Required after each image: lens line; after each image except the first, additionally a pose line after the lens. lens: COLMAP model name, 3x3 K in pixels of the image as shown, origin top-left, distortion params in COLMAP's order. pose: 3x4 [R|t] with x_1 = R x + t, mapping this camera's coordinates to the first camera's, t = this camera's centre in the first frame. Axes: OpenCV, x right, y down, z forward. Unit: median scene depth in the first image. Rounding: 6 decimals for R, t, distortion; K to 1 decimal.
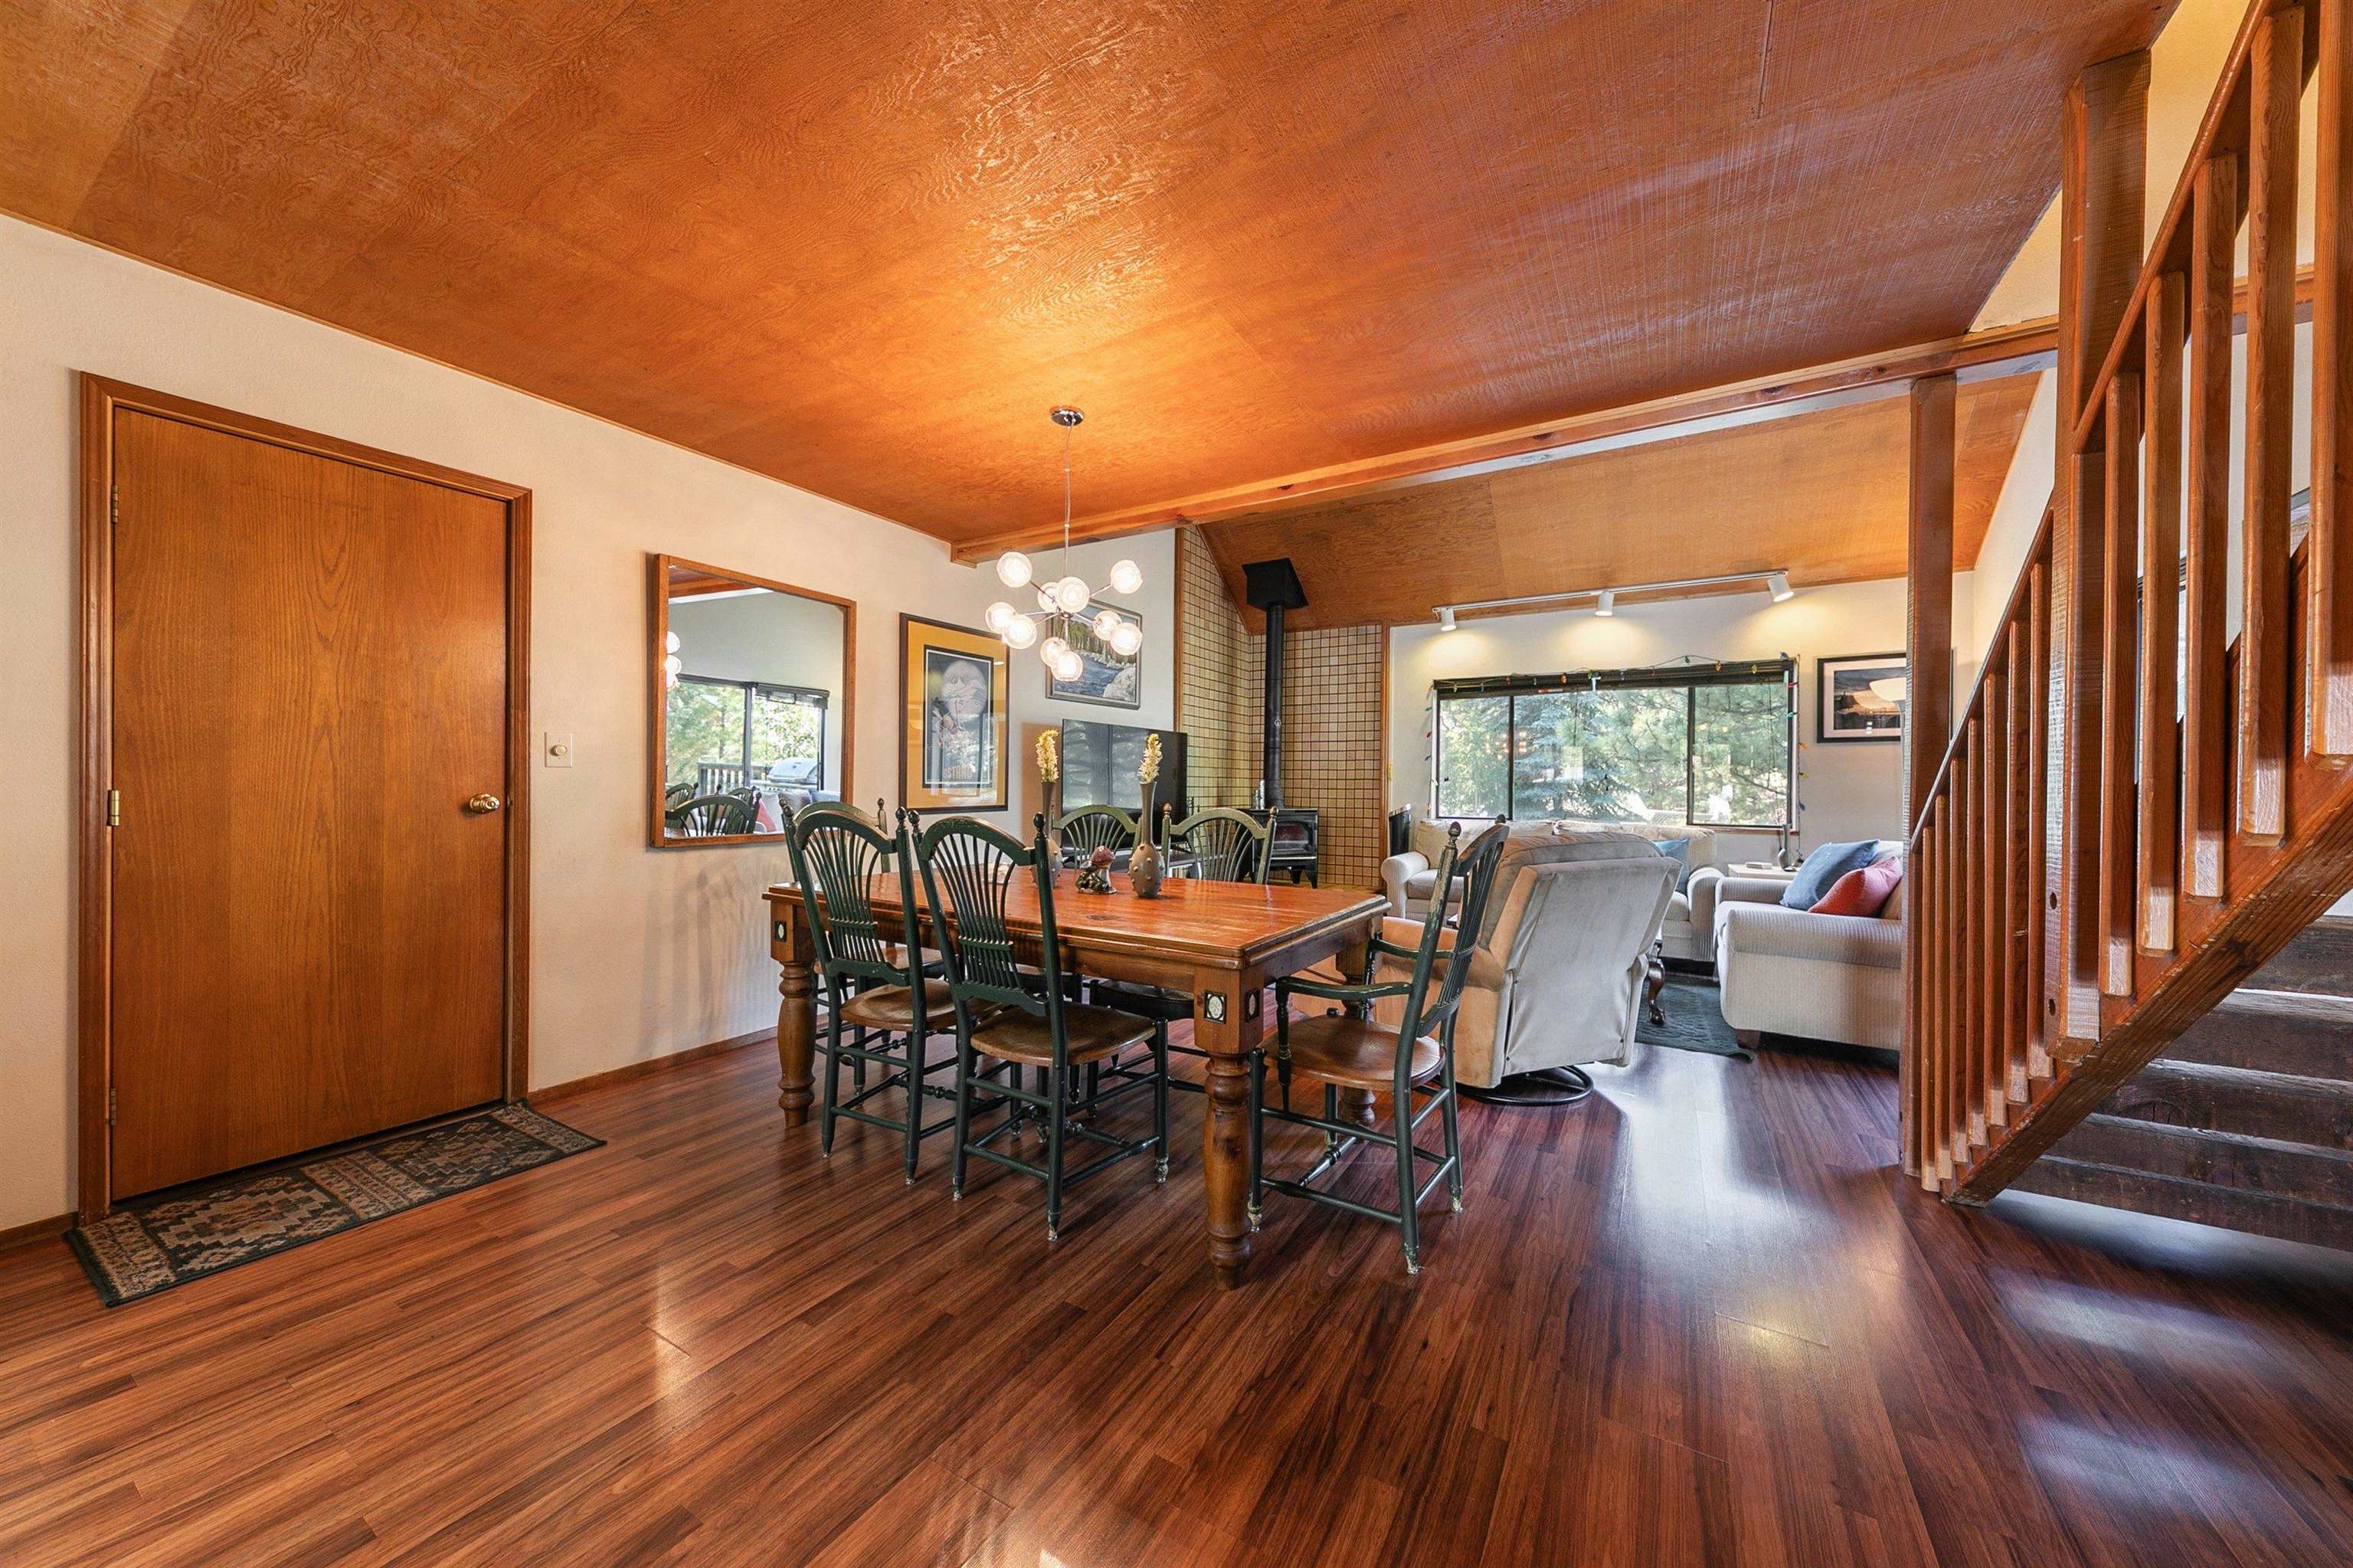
lens RADIAL K [[808.3, 0, 1178.6], [0, 808.3, 786.1], [0, 0, 1]] dist [0.009669, -0.000856]
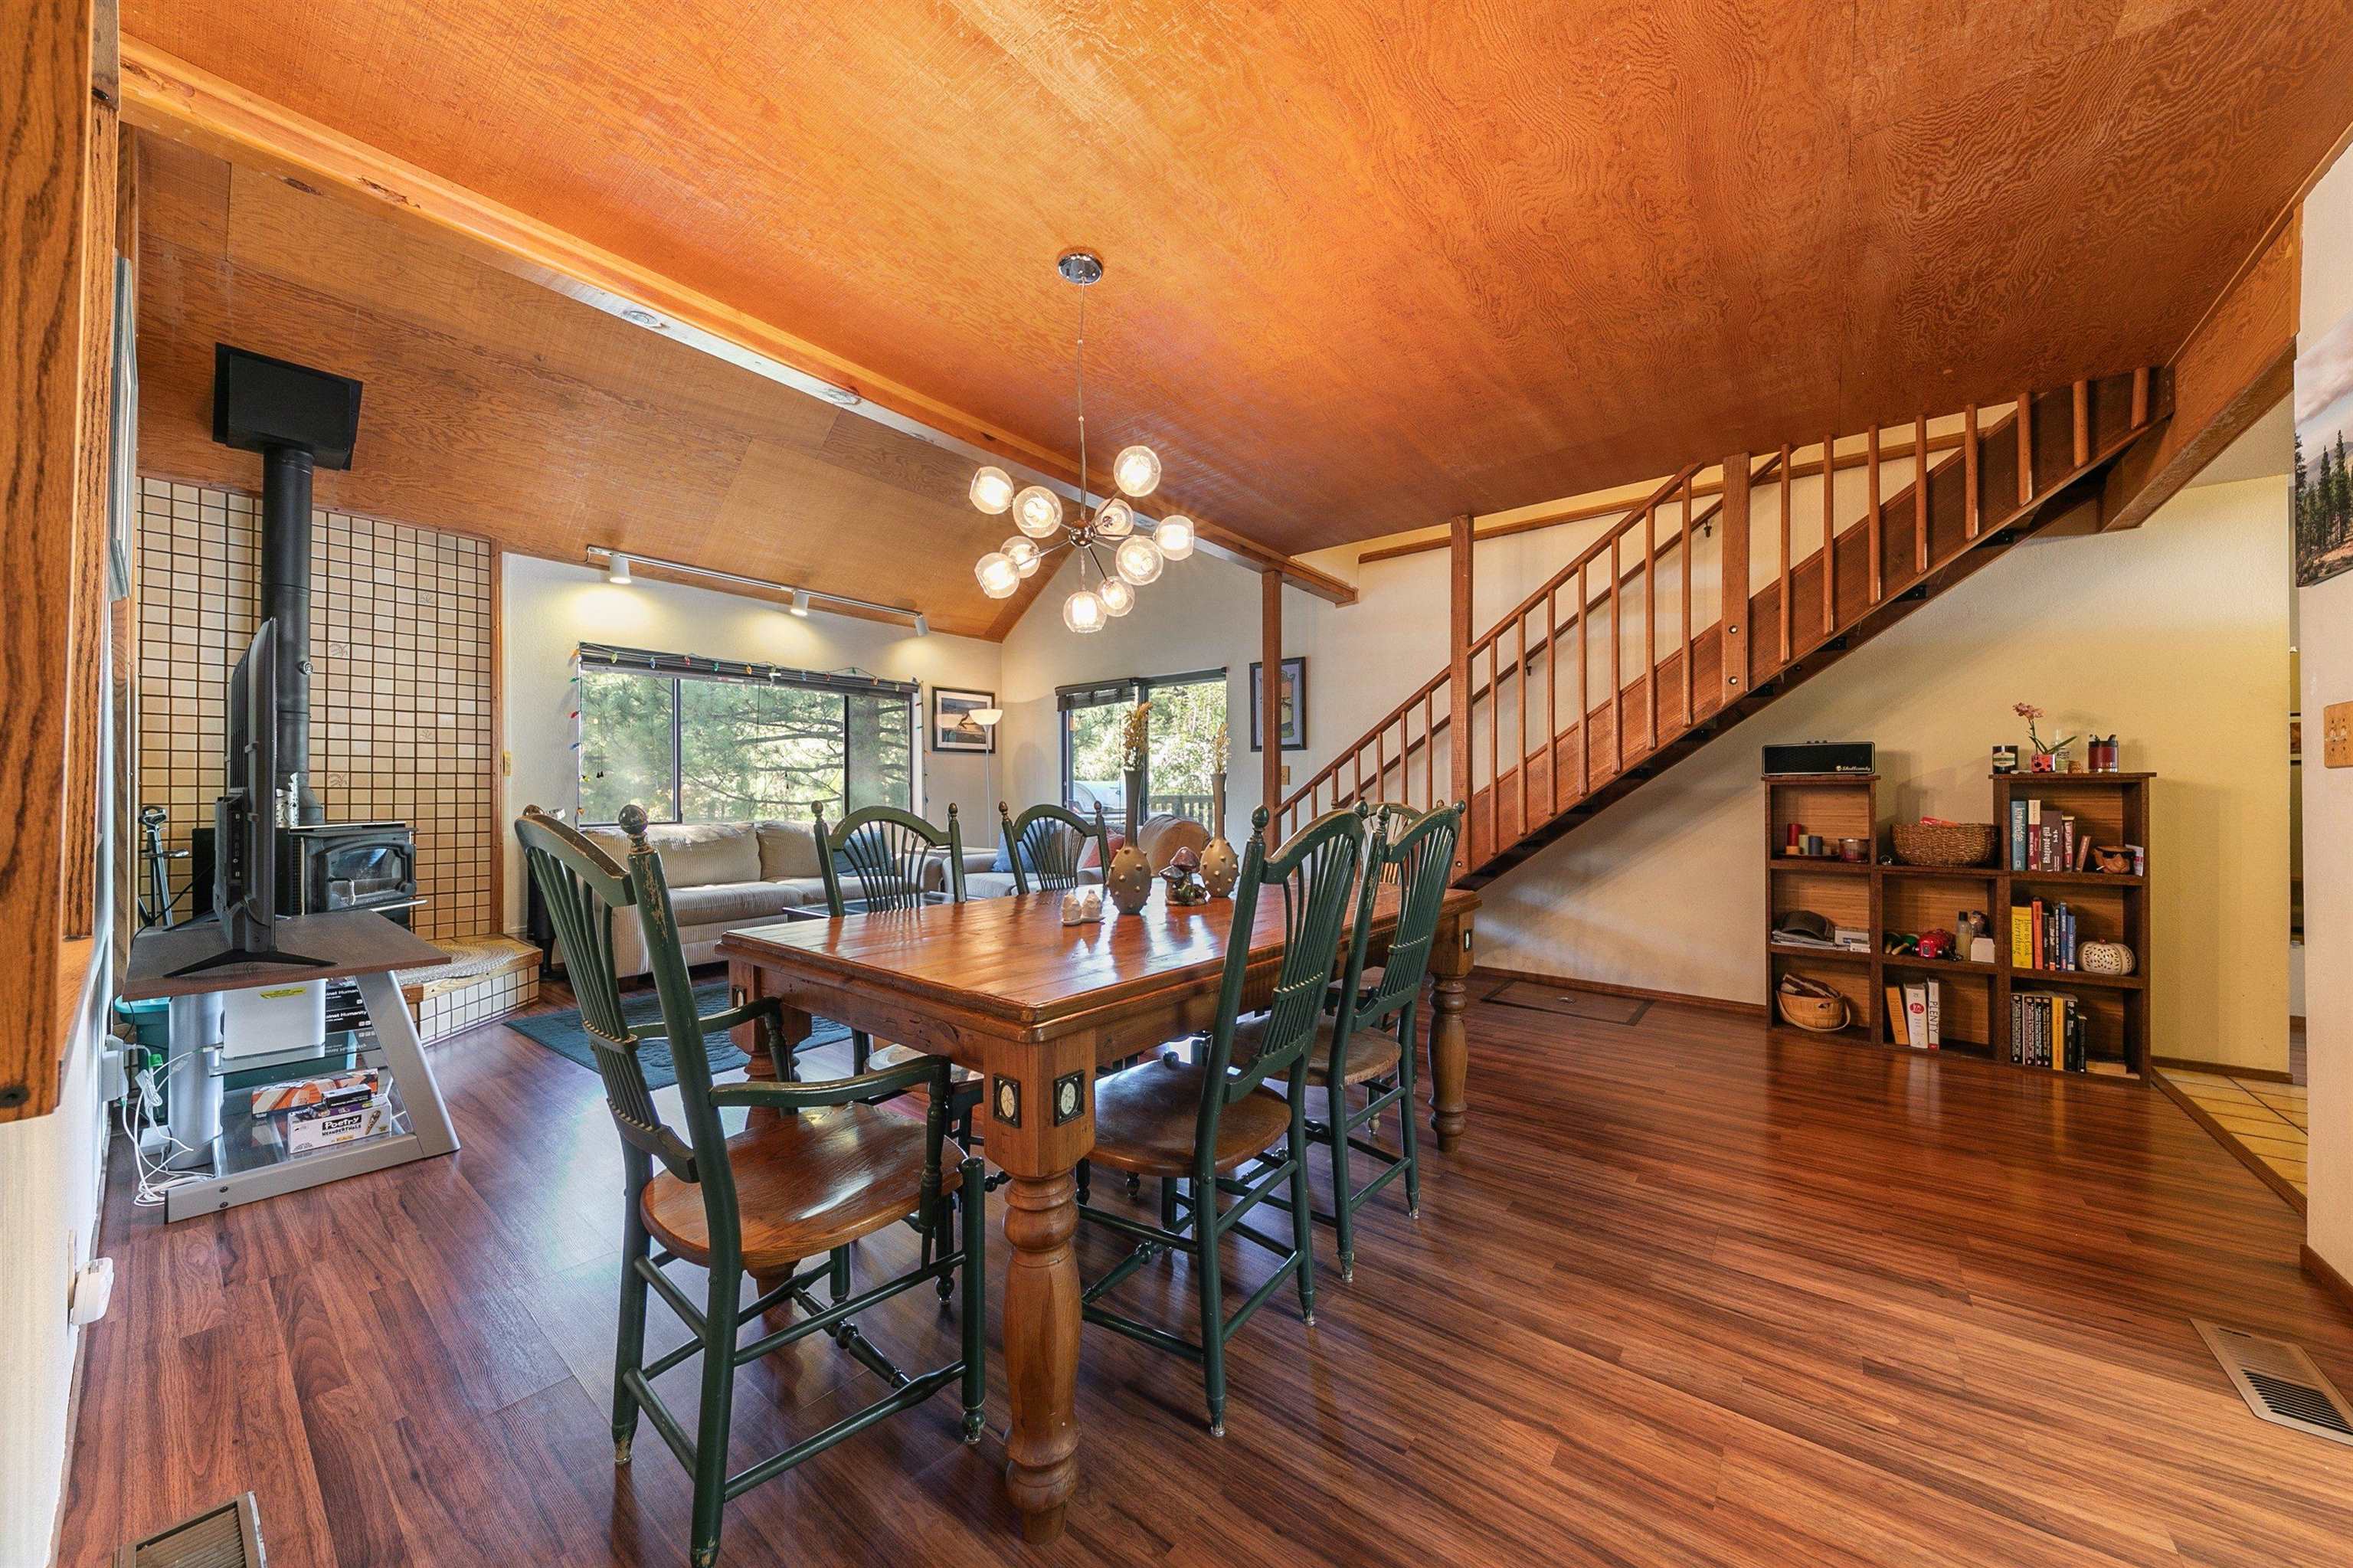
lens RADIAL K [[808.3, 0, 1187.7], [0, 808.3, 788.6], [0, 0, 1]] dist [0.009669, -0.000856]
pose [[0.105627, -0.002808, 0.994402, -0.829334], [0.003451, 0.999991, 0.002457, 0.008966], [-0.994400, 0.003172, 0.105636, 0.808537]]
